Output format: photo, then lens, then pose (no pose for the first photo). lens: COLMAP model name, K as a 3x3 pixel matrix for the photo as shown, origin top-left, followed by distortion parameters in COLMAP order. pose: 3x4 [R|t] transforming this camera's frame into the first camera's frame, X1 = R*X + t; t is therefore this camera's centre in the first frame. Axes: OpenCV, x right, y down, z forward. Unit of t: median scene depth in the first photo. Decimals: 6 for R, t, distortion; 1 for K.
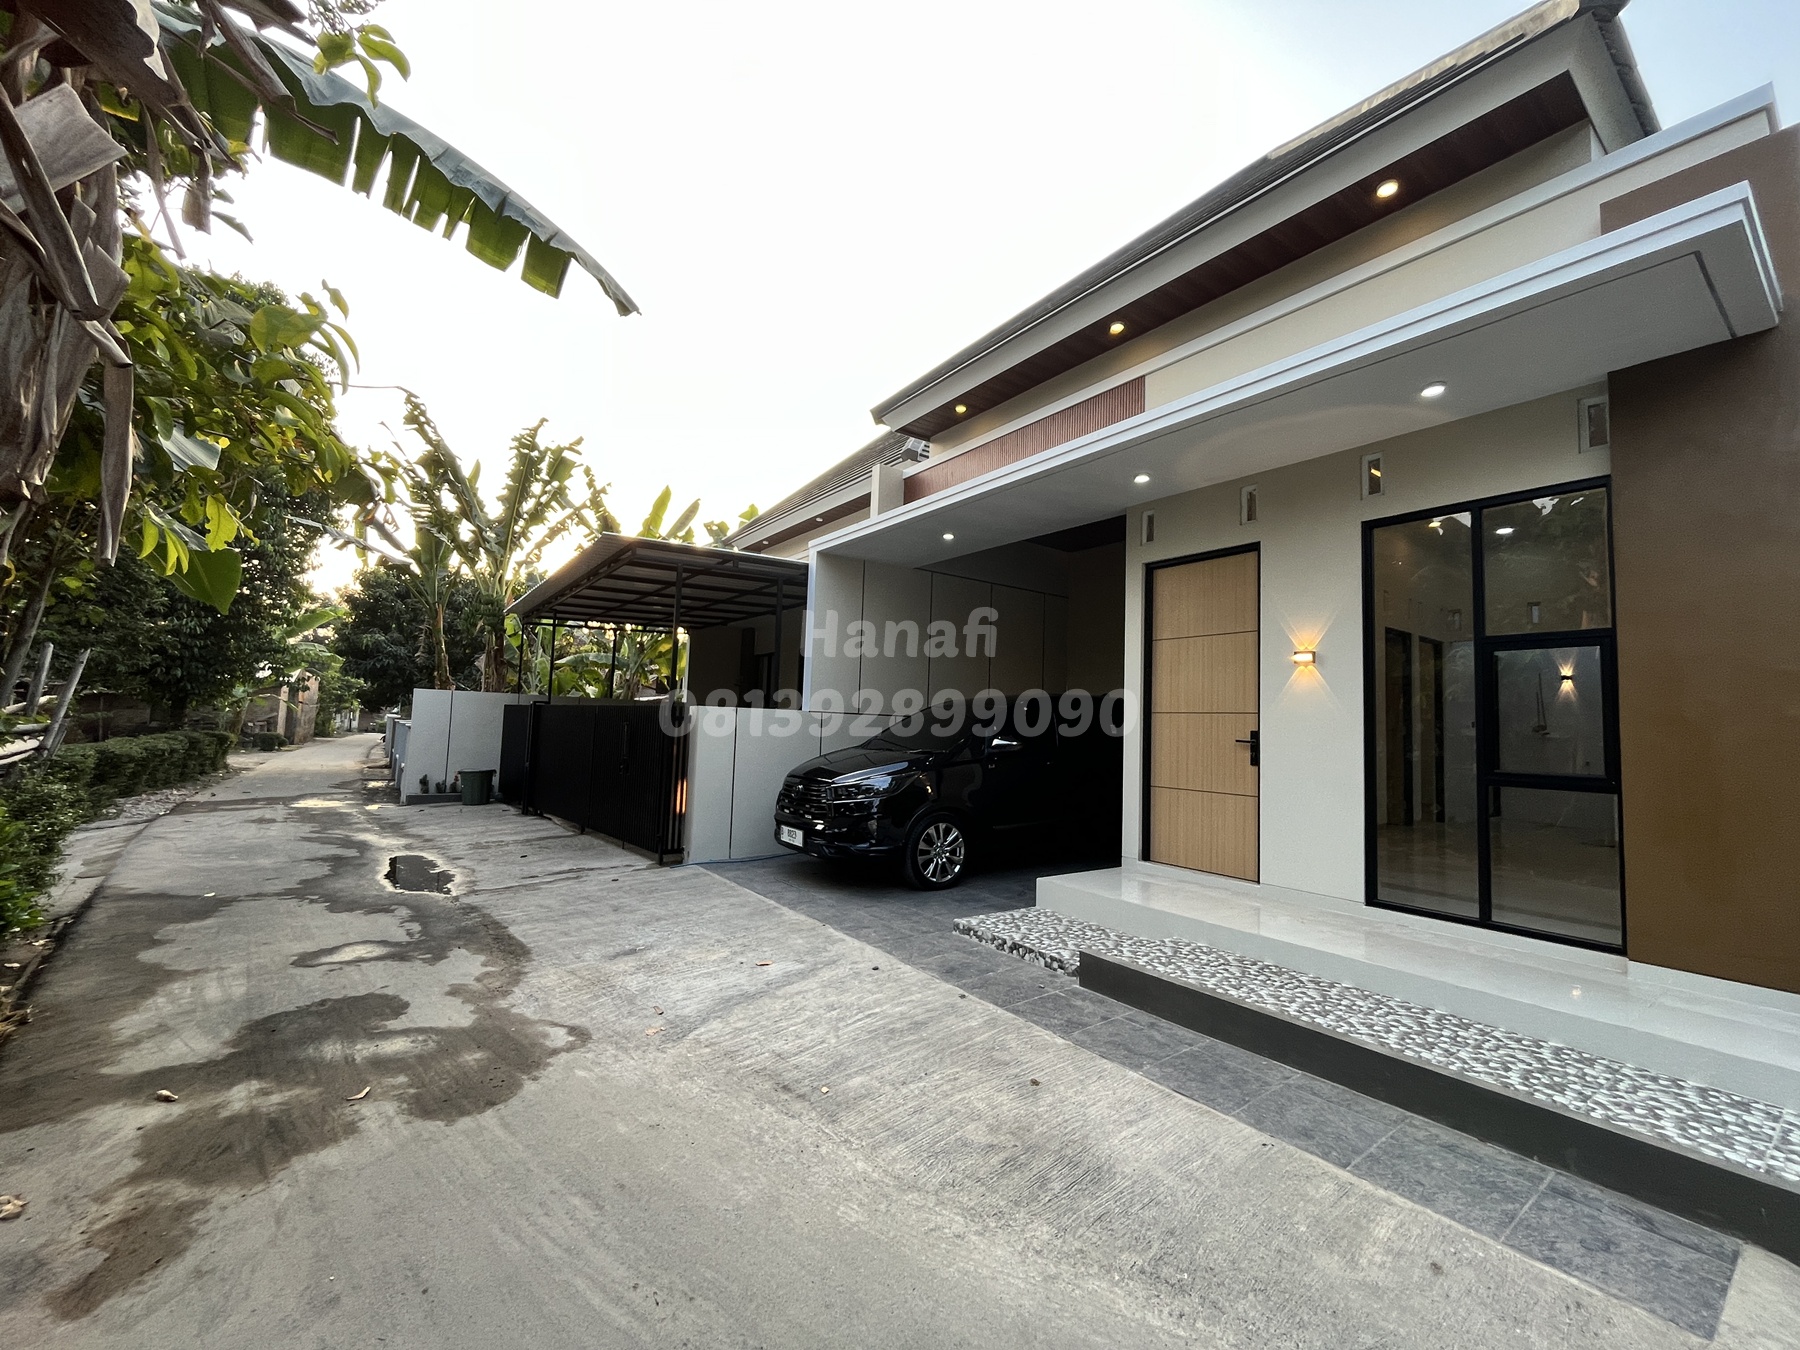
lens RADIAL K [[747.2, 0, 884.5], [0, 747.2, 677.3], [0, 0, 1]] dist [-0.002623, 0.000100]
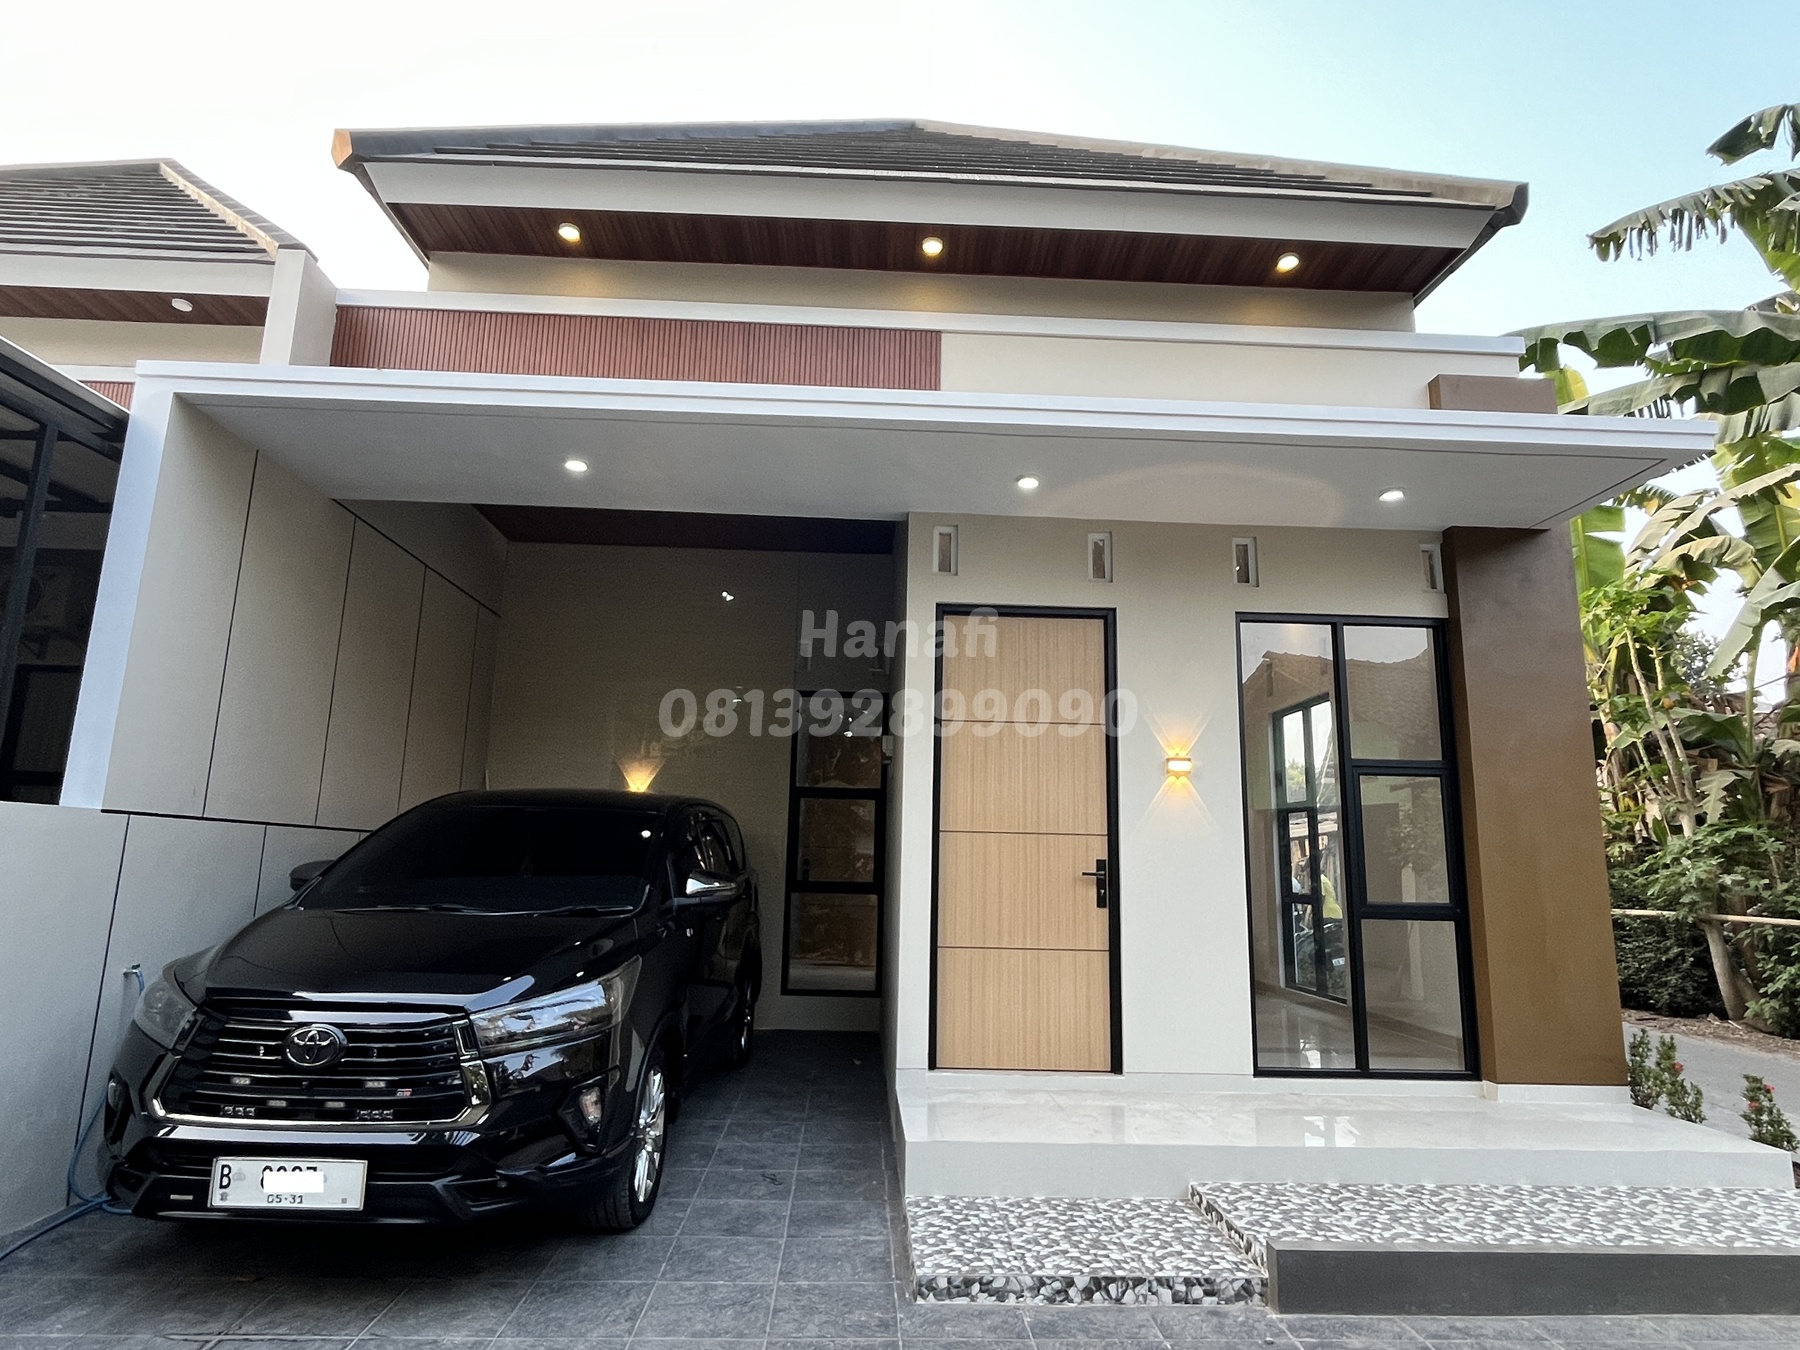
lens RADIAL K [[1021.3, 0, 891.5], [0, 1021.3, 682.8], [0, 0, 1]] dist [-0.003506, 0.000869]
pose [[0.536408, 0.128180, 0.834168, -0.569656], [-0.061821, 0.991711, -0.112635, 0.028887], [-0.841691, 0.008849, 0.539886, 0.742552]]
